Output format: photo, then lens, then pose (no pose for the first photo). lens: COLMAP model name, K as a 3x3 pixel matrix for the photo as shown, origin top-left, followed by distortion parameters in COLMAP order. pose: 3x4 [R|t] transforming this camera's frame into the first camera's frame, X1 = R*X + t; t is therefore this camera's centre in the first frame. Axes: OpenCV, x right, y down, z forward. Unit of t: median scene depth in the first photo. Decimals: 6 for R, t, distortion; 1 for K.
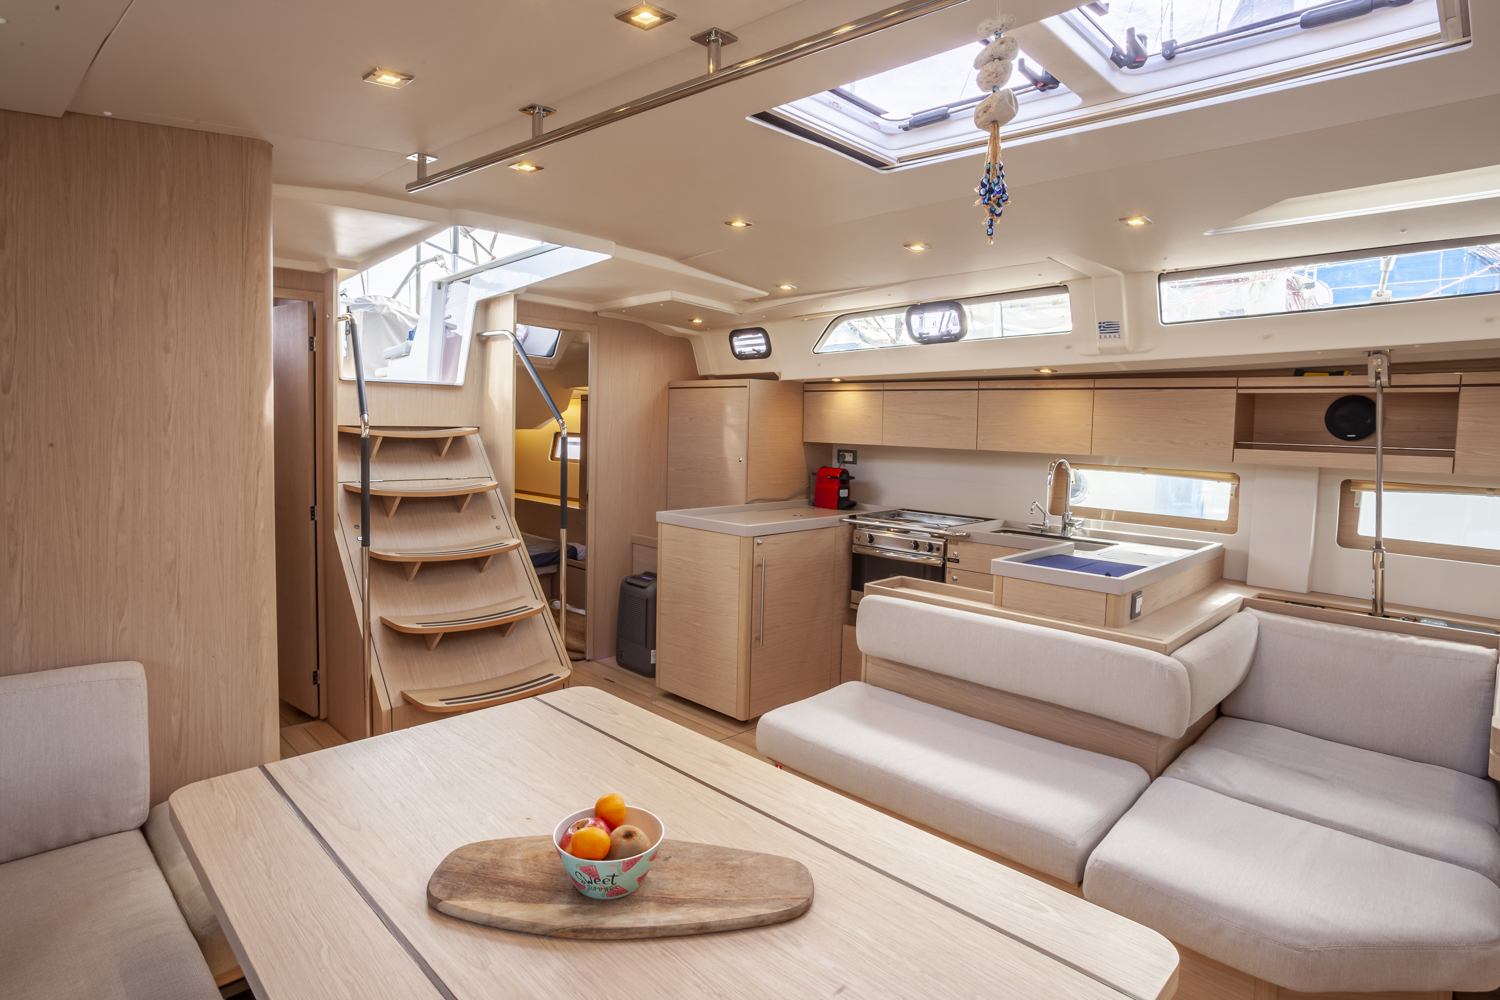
lens RADIAL K [[789.9, 0, 749.4], [0, 789.9, 470.3], [0, 0, 1]] dist [-0.057059, 0.035795]
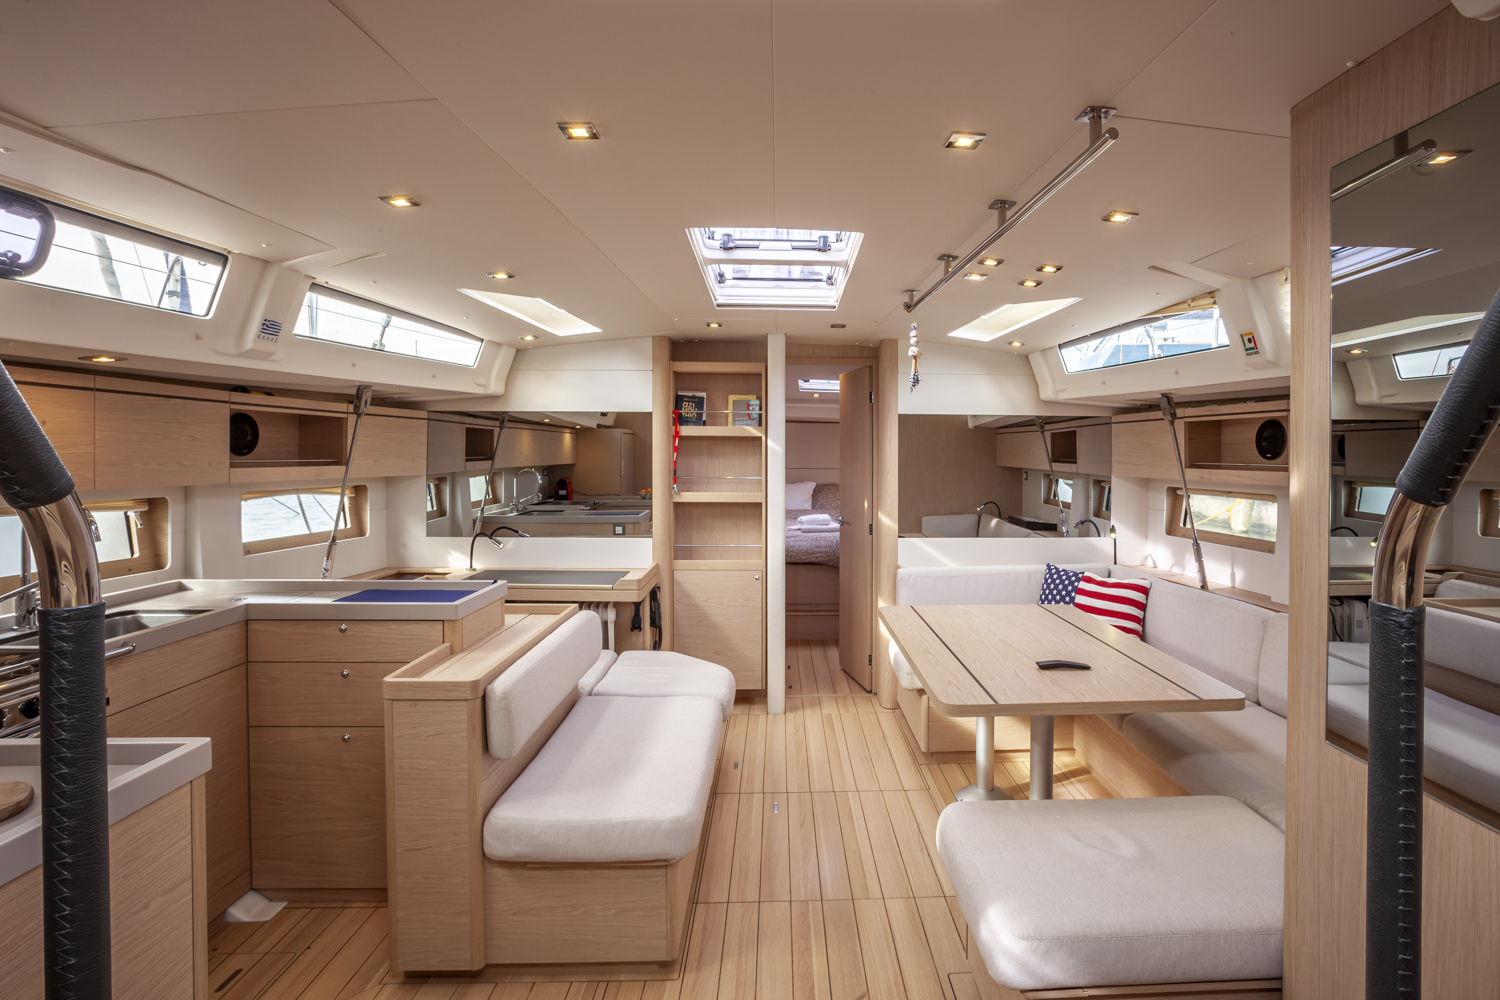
lens RADIAL K [[782.3, 0, 824.3], [0, 782.3, 455.0], [0, 0, 1]] dist [-0.061481, 0.030936]
pose [[-0.734002, -0.030087, 0.678481, -0.484257], [0.018896, 0.997727, 0.064686, -0.084835], [-0.678884, 0.060300, -0.731765, 1.127101]]
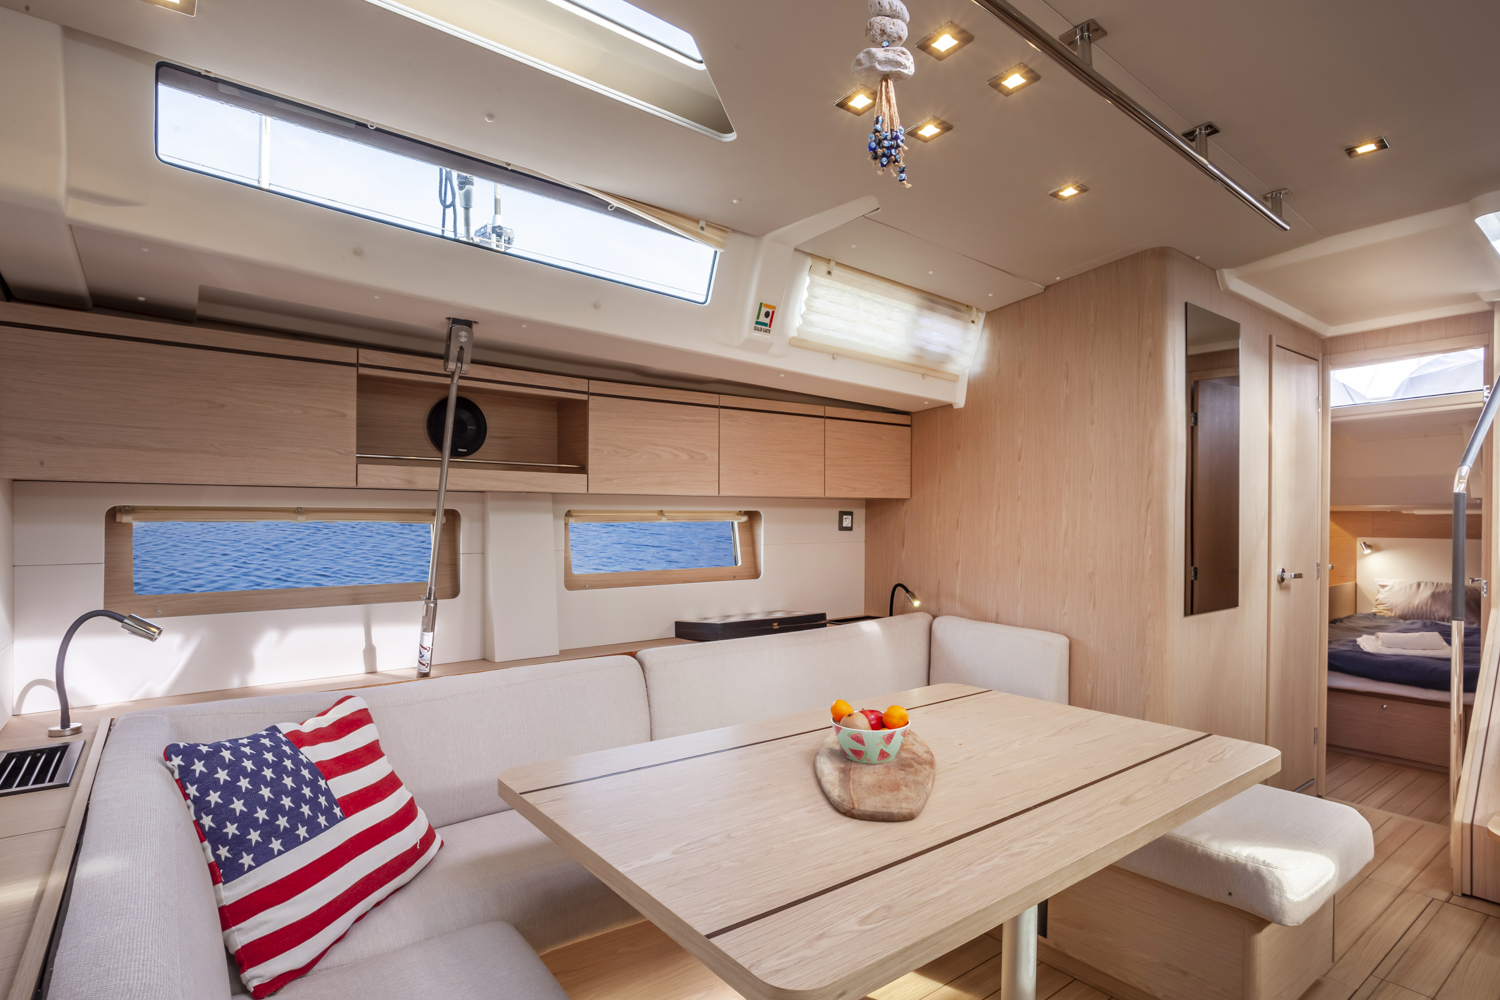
lens RADIAL K [[798.2, 0, 746.0], [0, 798.2, 511.5], [0, 0, 1]] dist [-0.022780, 0.002305]
pose [[-0.137979, -0.030839, -0.989955, 0.428747], [-0.067399, 0.997491, -0.021680, 0.045371], [0.988139, 0.063731, -0.139711, 0.320637]]
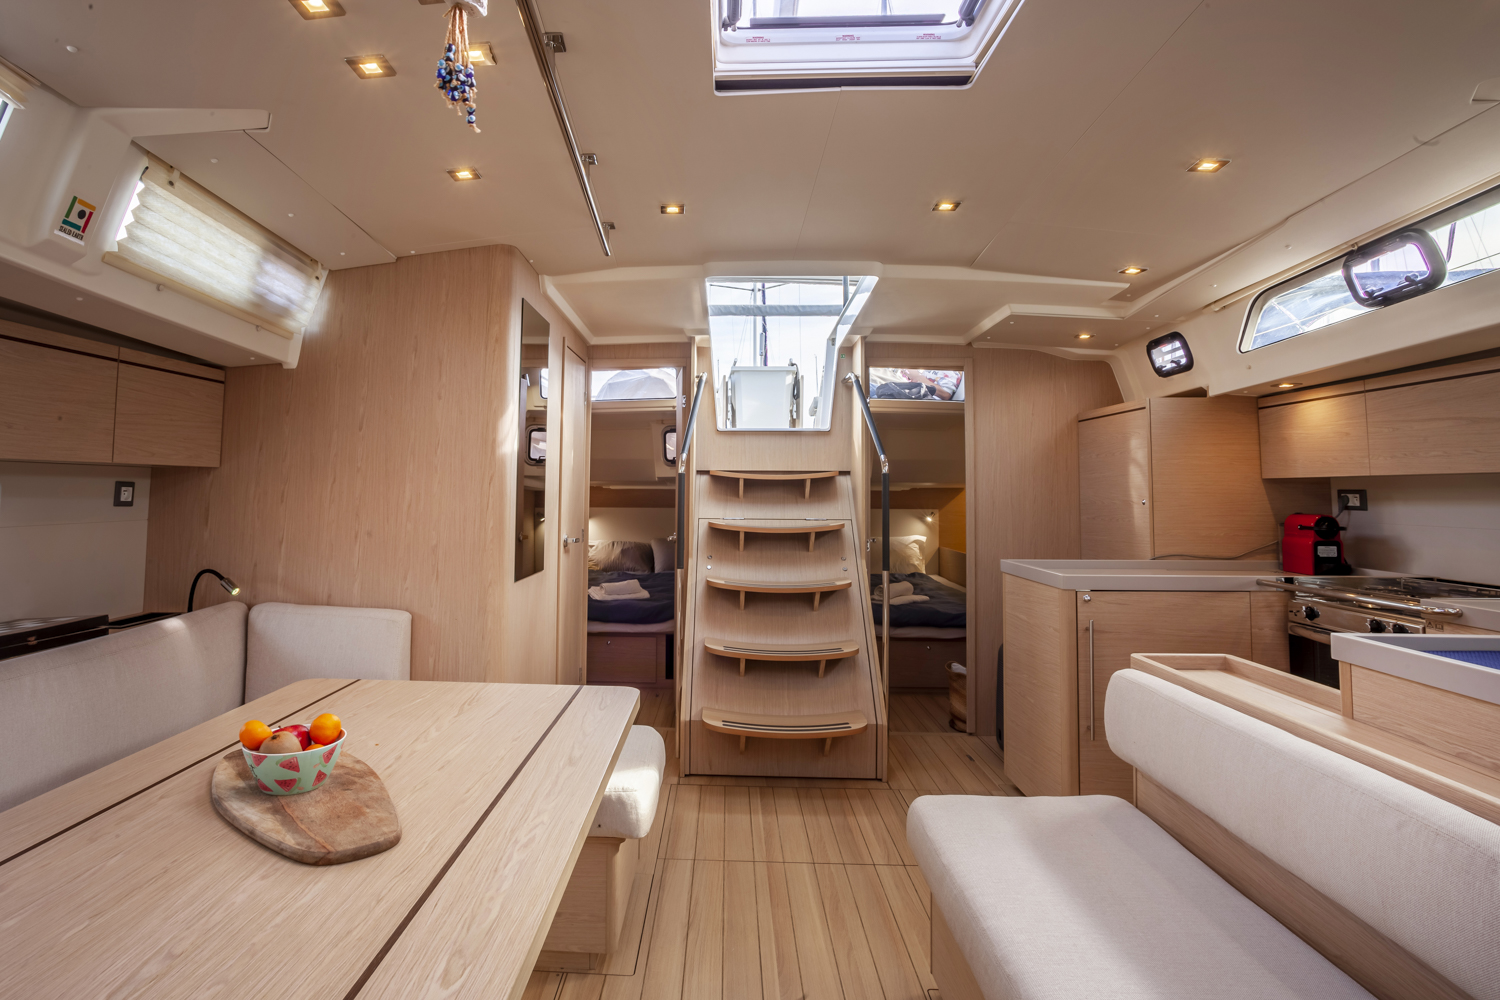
lens RADIAL K [[796.8, 0, 690.2], [0, 796.8, 433.0], [0, 0, 1]] dist [-0.074601, 0.053828]
pose [[0.660937, -0.077223, -0.746458, 0.366037], [-0.035072, 0.990426, -0.133515, 0.050648], [0.749622, 0.114425, 0.651901, 0.213915]]
